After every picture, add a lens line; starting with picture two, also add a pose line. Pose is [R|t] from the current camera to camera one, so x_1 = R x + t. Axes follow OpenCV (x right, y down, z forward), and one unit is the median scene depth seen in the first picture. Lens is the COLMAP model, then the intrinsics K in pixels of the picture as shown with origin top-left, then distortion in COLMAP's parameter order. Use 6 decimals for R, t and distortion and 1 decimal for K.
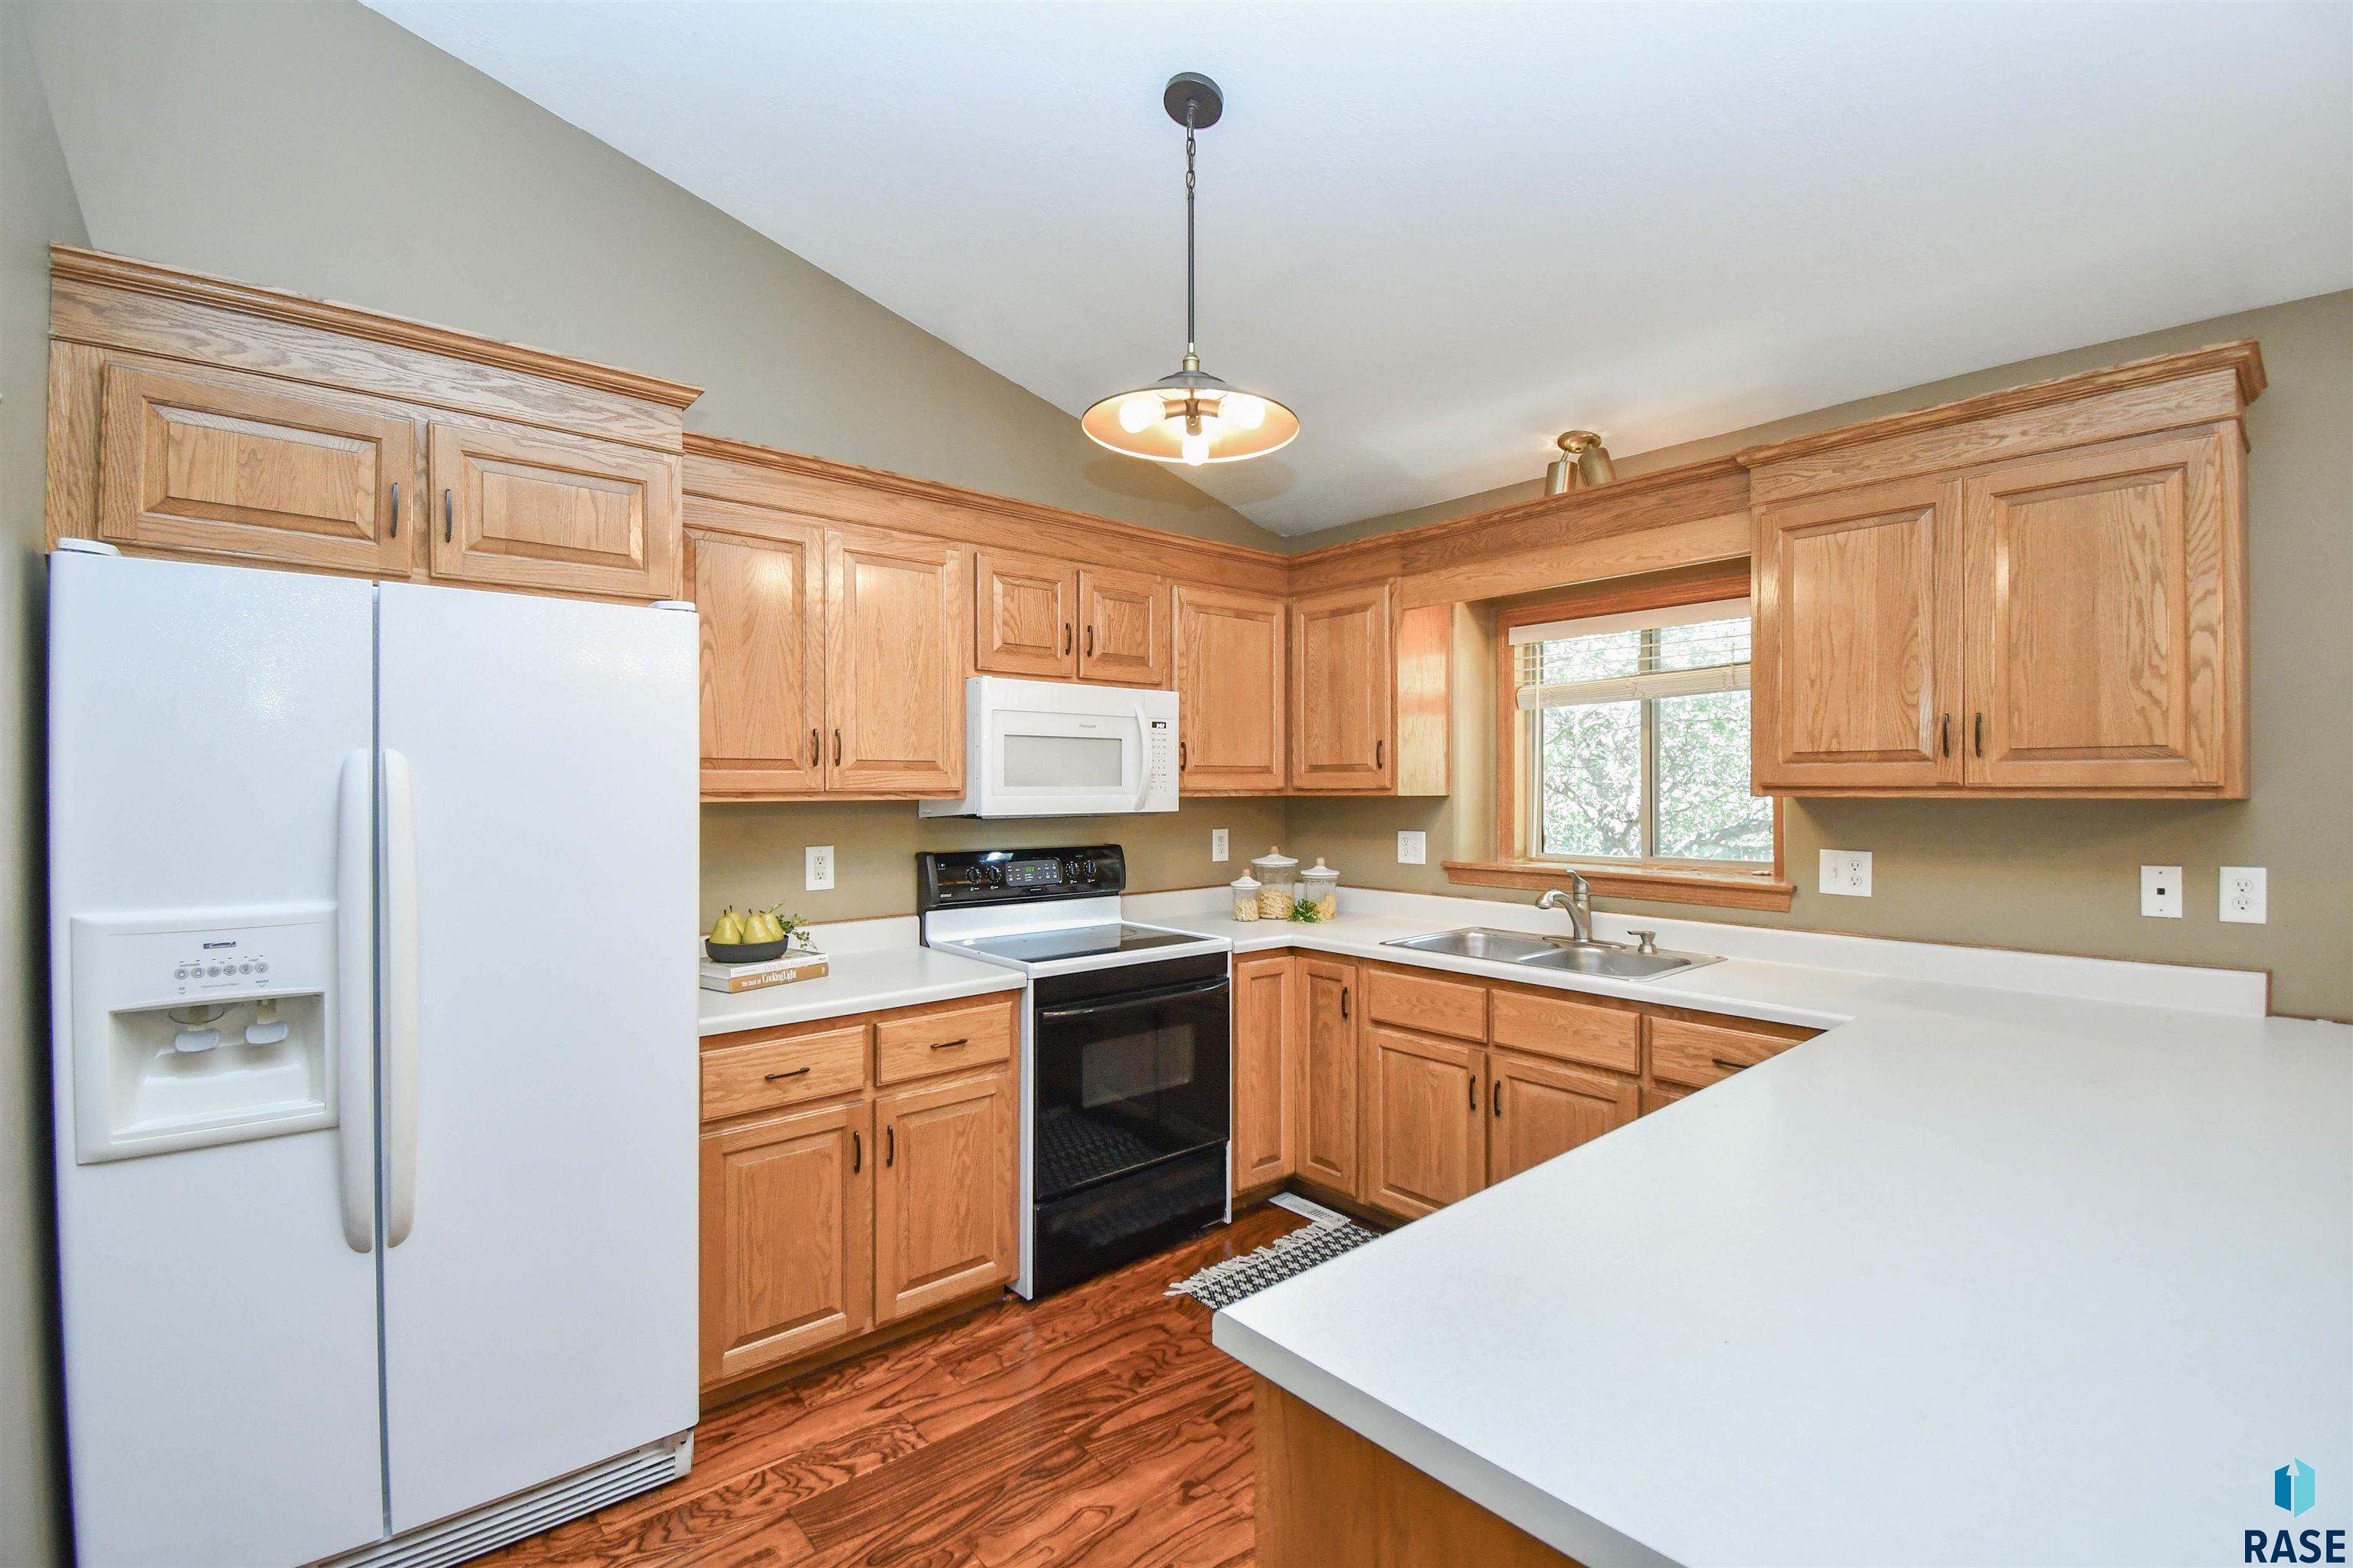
lens RADIAL K [[1008.4, 0, 1175.8], [0, 1008.4, 792.8], [0, 0, 1]] dist [-0.002066, -0.001071]
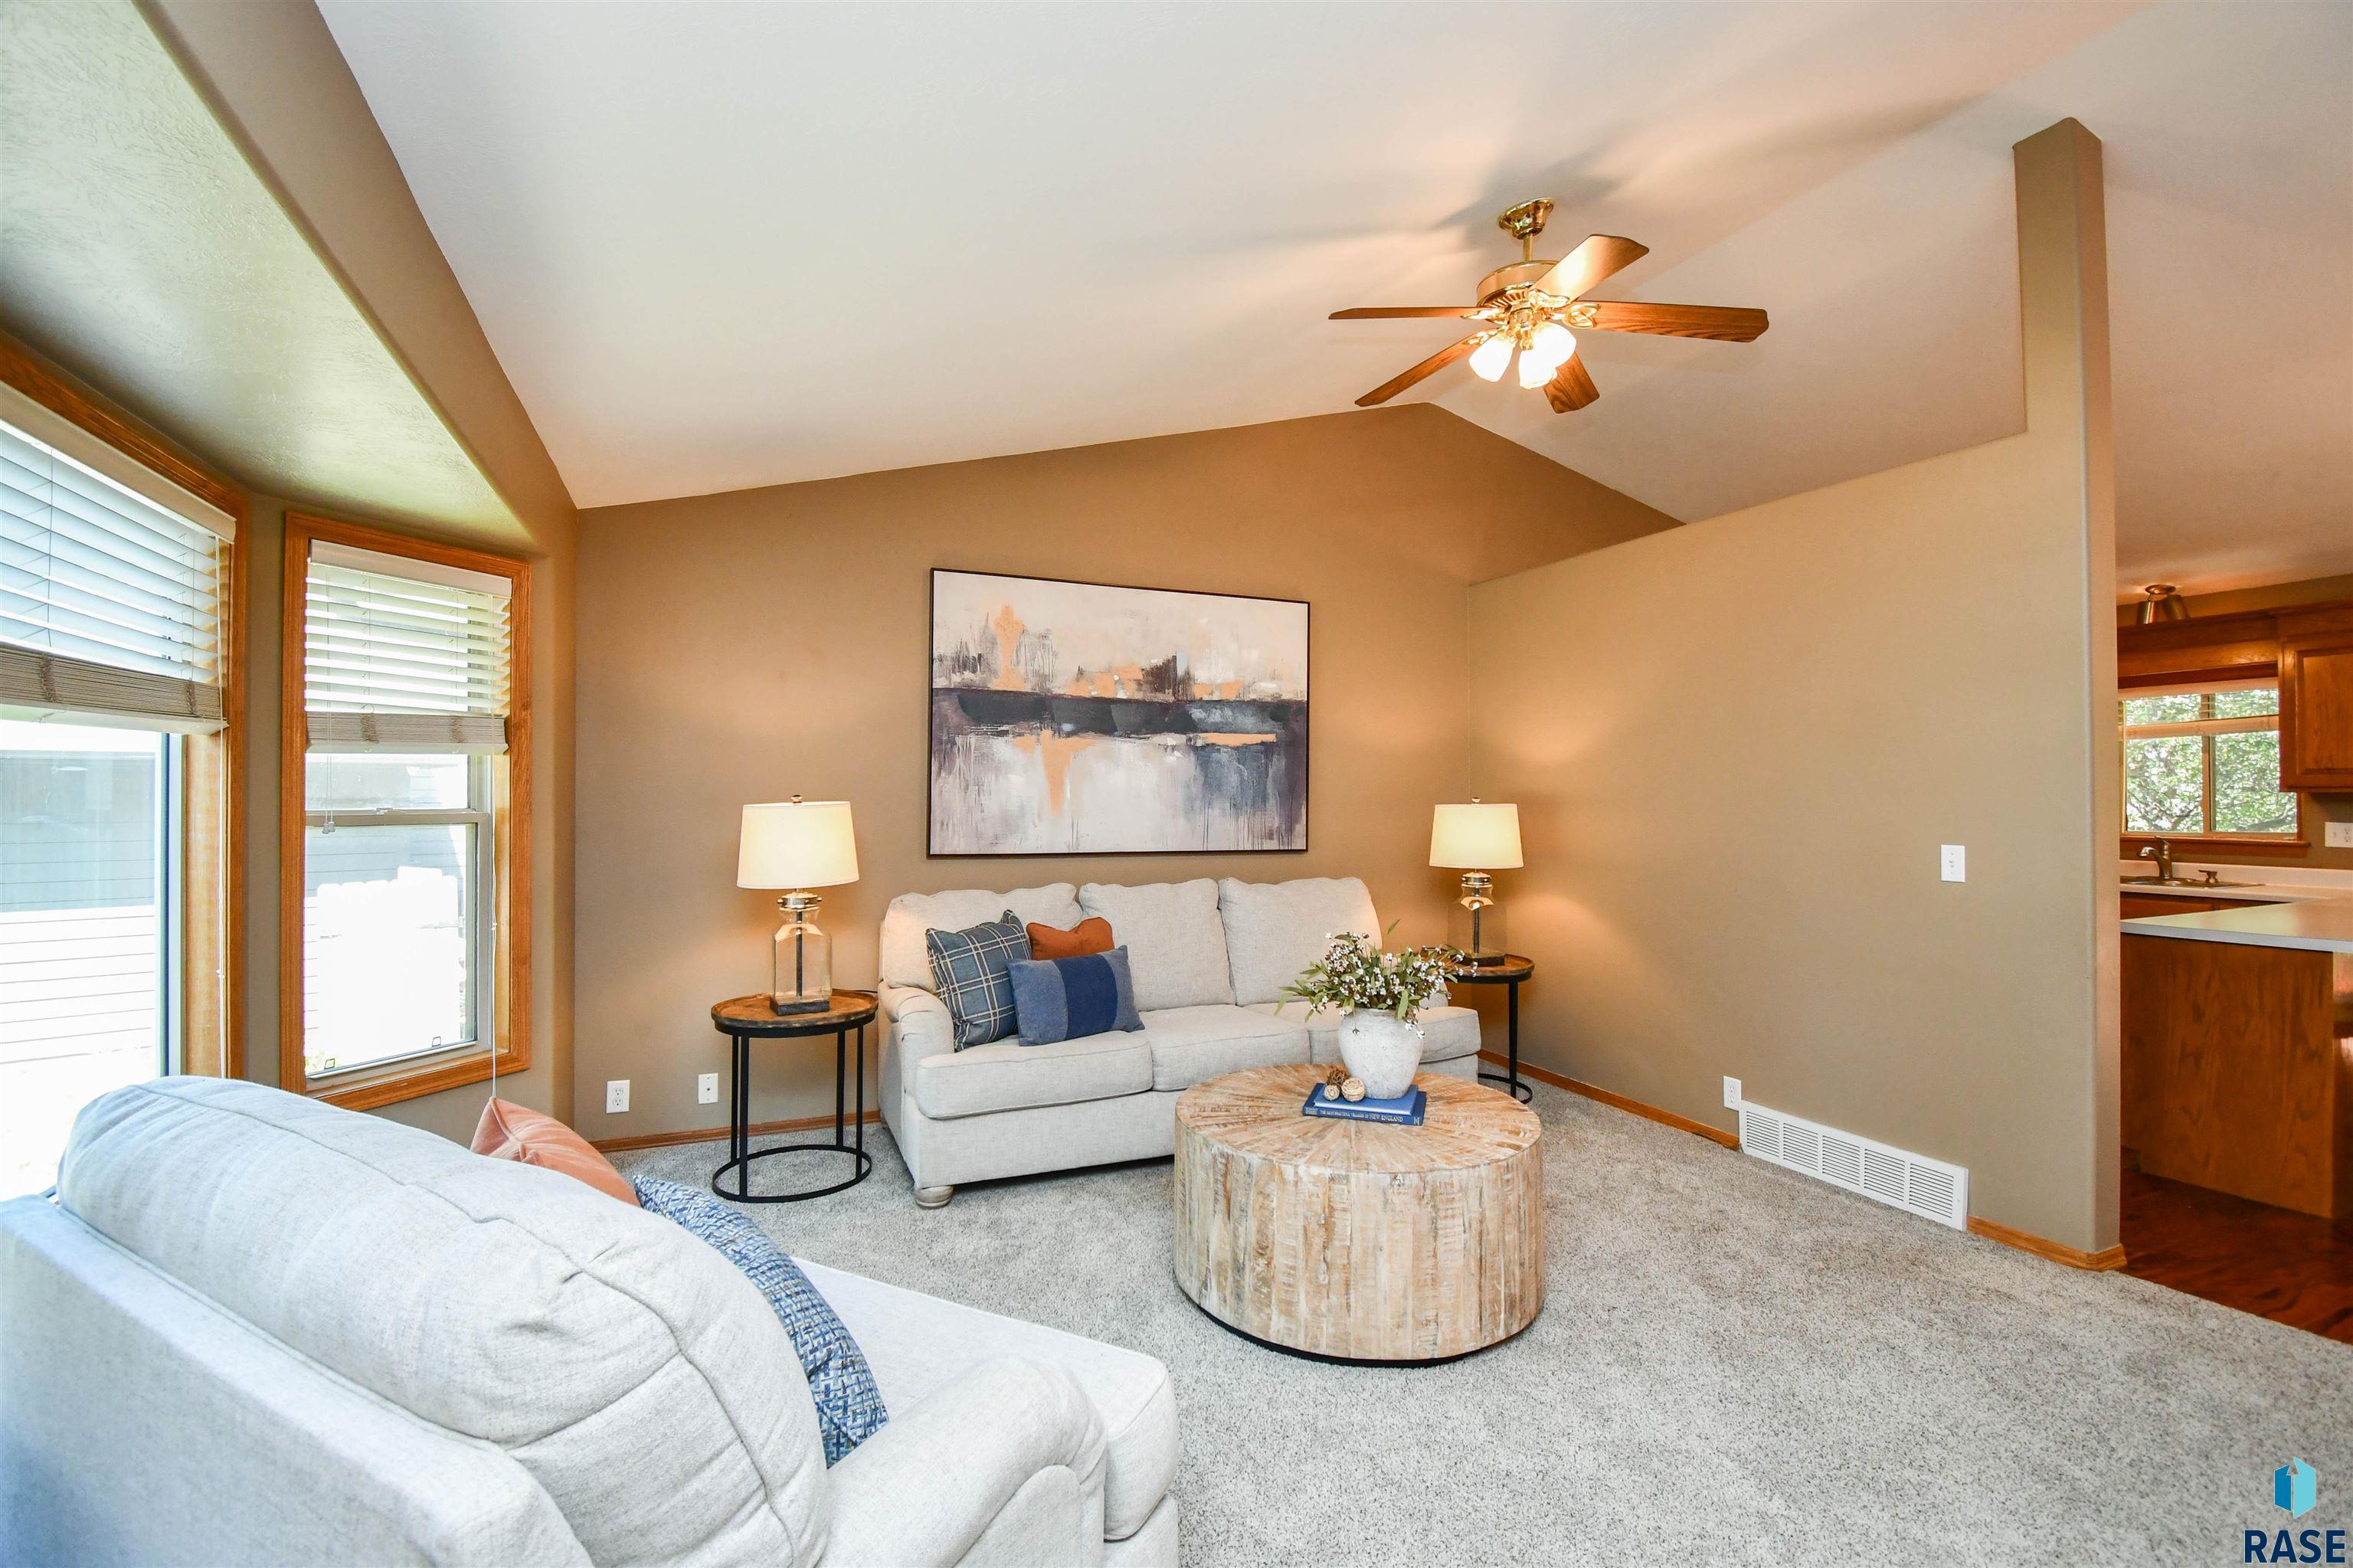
lens RADIAL K [[1077.3, 0, 1213.2], [0, 1077.3, 784.3], [0, 0, 1]] dist [-0.000129, -0.013244]
pose [[0.962988, -0.002625, -0.269530, -0.745409], [-0.002693, 0.999809, -0.019361, 0.029475], [0.269529, 0.019370, 0.962797, -1.326743]]
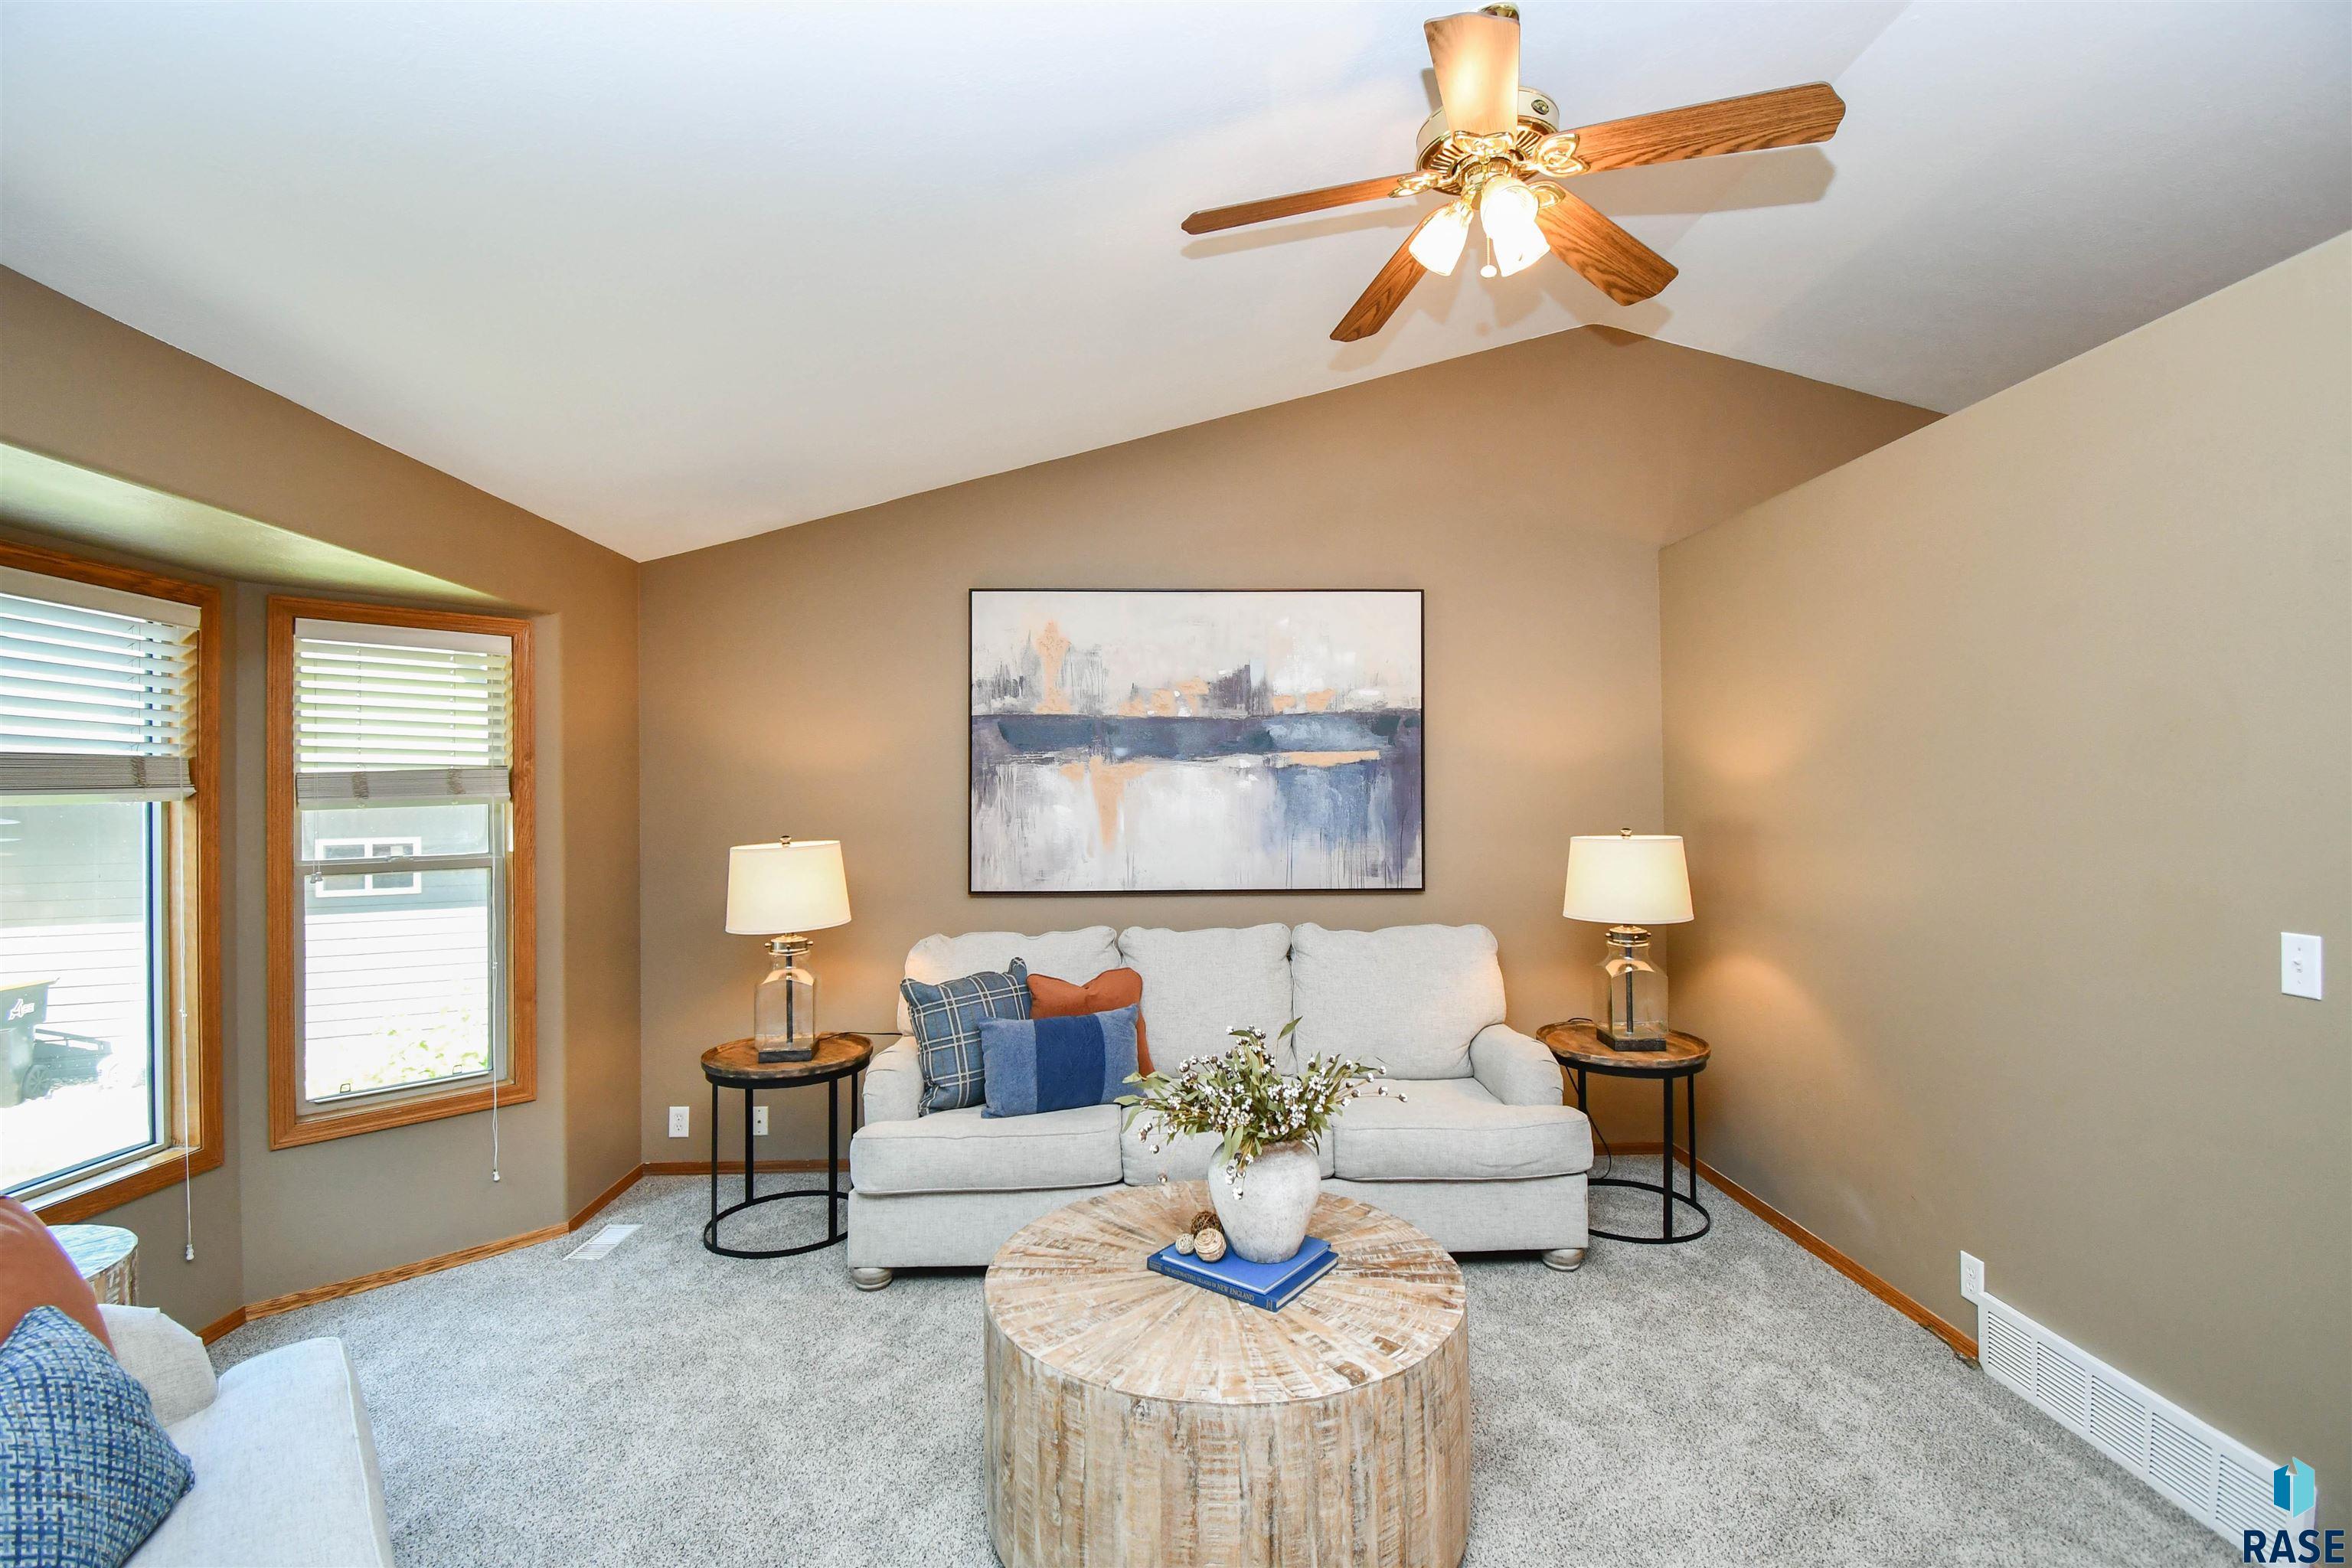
lens RADIAL K [[1076.8, 0, 1176.1], [0, 1076.8, 781.6], [0, 0, 1]] dist [-0.000129, -0.013244]
pose [[0.796692, -0.016939, -0.604149, -0.437502], [0.006141, 0.999782, -0.019934, -0.018676], [0.604355, 0.012171, 0.796622, -0.931598]]
